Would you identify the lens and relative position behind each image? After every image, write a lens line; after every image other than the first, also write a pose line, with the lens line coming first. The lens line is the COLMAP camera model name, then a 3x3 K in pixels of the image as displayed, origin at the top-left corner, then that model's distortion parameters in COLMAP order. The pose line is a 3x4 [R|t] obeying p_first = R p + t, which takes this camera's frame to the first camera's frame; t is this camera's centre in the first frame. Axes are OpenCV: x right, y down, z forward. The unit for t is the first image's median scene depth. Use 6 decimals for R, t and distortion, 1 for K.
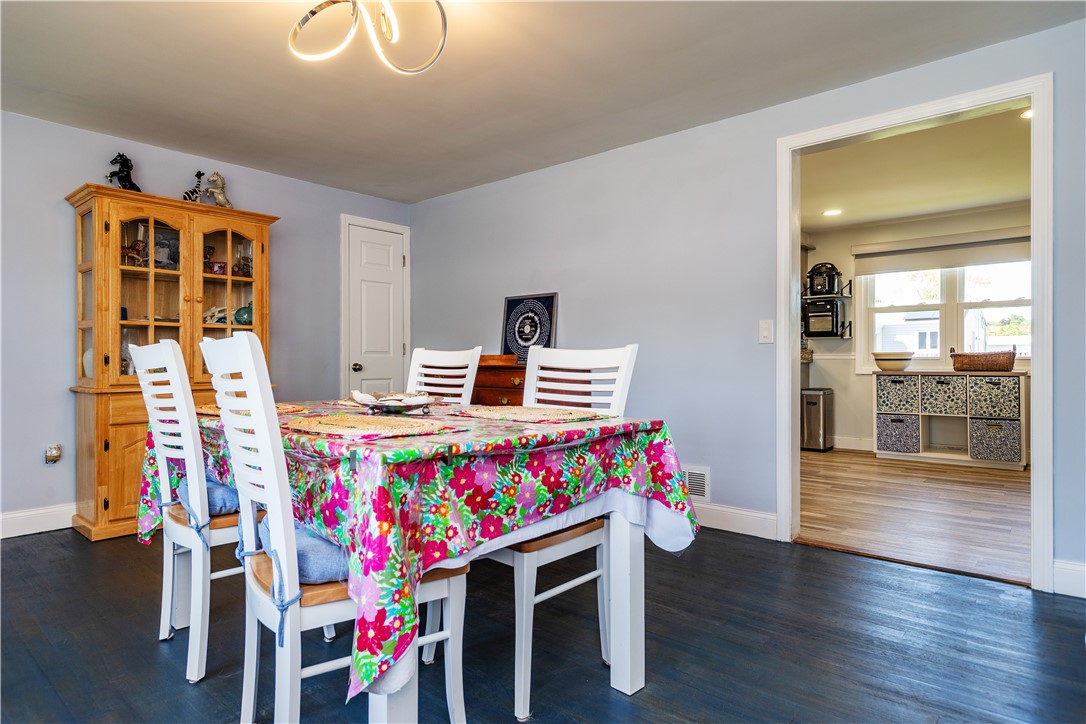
lens RADIAL K [[615.9, 0, 544.1], [0, 615.9, 359.6], [0, 0, 1]] dist [-0.003003, -0.000005]
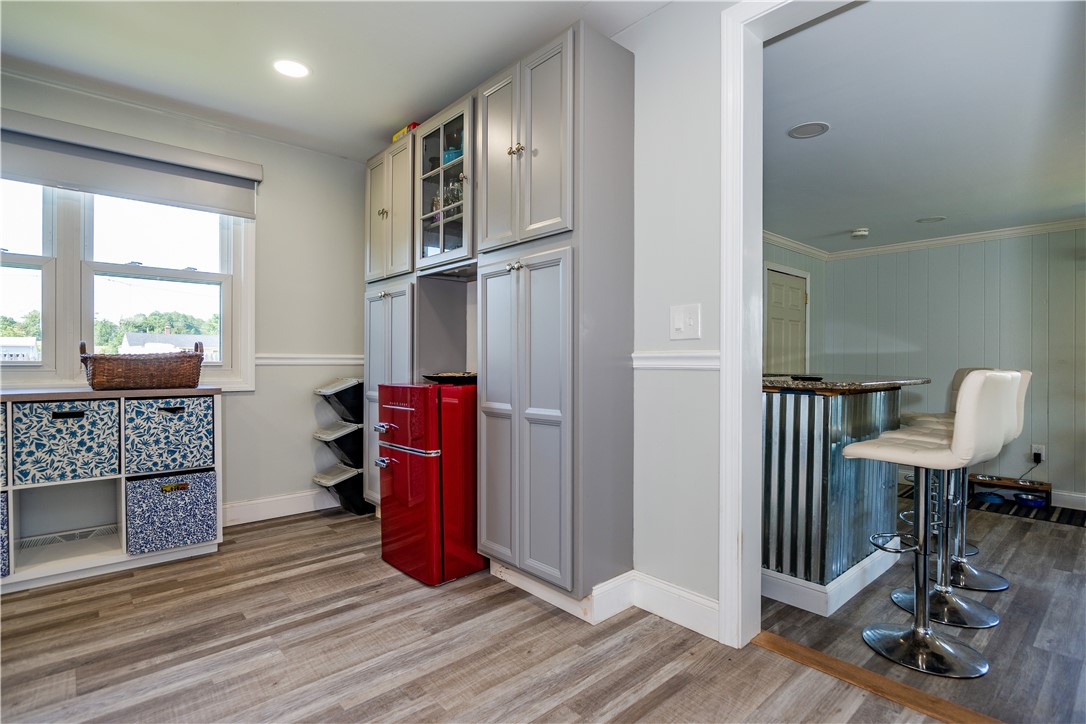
lens RADIAL K [[537.7, 0, 542.3], [0, 537.7, 367.5], [0, 0, 1]] dist [-0.003042, -0.000013]
pose [[0.113516, -0.009213, 0.993493, 0.275812], [-0.006496, 0.999929, 0.010015, -0.006673], [-0.993515, -0.007591, 0.113448, 0.588330]]
